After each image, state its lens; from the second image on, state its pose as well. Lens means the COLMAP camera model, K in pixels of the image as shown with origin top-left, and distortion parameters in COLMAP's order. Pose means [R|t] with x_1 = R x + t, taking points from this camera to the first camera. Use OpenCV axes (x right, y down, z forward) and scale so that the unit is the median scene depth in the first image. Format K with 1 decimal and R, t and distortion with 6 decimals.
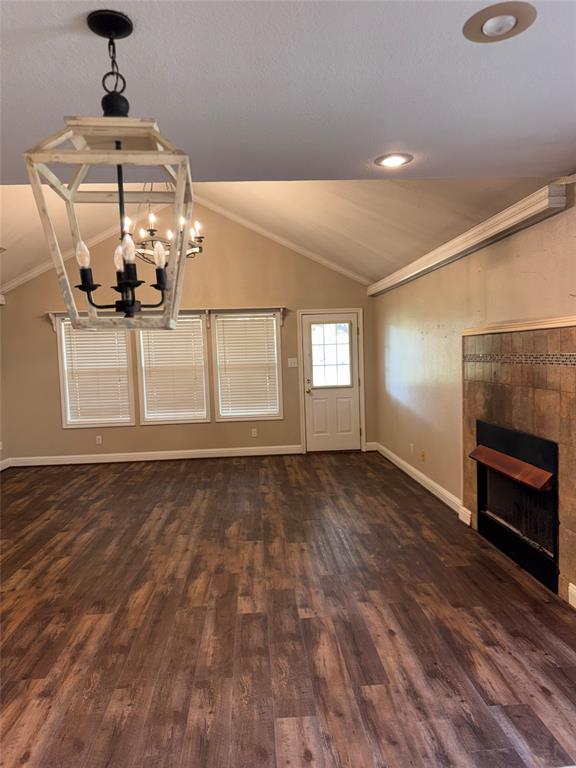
lens RADIAL K [[542.5, 0, 288.0], [0, 542.5, 384.0], [0, 0, 1]] dist [0.073264, -0.095650]
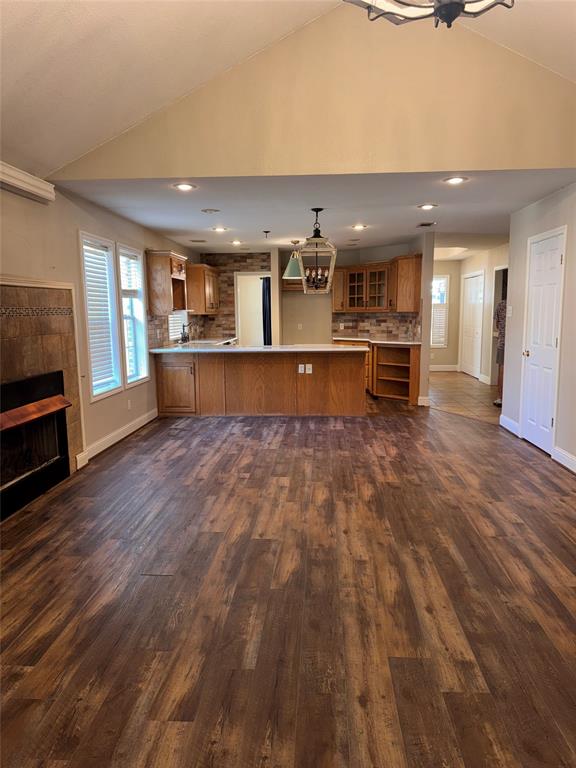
lens RADIAL K [[542.5, 0, 288.0], [0, 542.5, 384.0], [0, 0, 1]] dist [0.073264, -0.095650]
pose [[-0.990836, 0.025103, 0.132720, -0.189206], [0.050199, 0.980639, 0.189283, -0.066007], [-0.125399, 0.194211, -0.972912, 1.566467]]
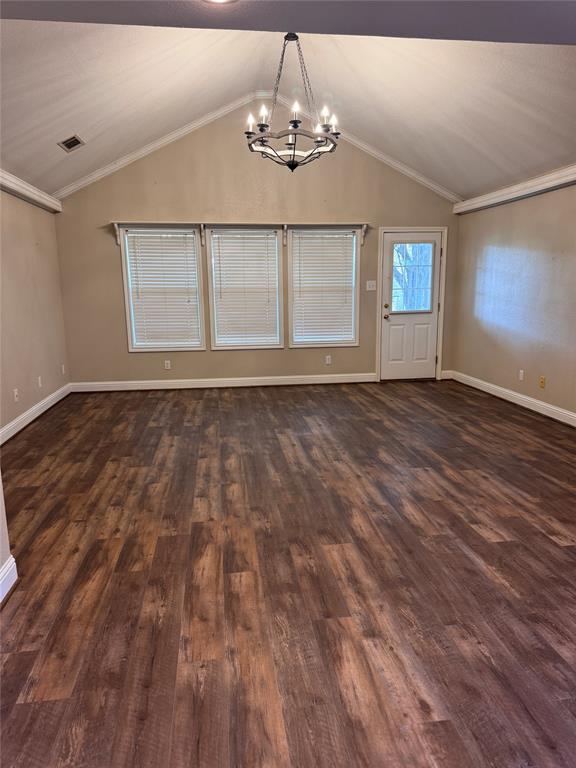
lens RADIAL K [[534.1, 0, 292.1], [0, 534.1, 388.7], [0, 0, 1]] dist [0.175260, -0.403124]
pose [[0.997172, 0.005447, 0.074955, -0.328003], [-0.015142, 0.991479, 0.129386, 0.031123], [-0.073611, -0.130155, 0.988757, 0.099273]]
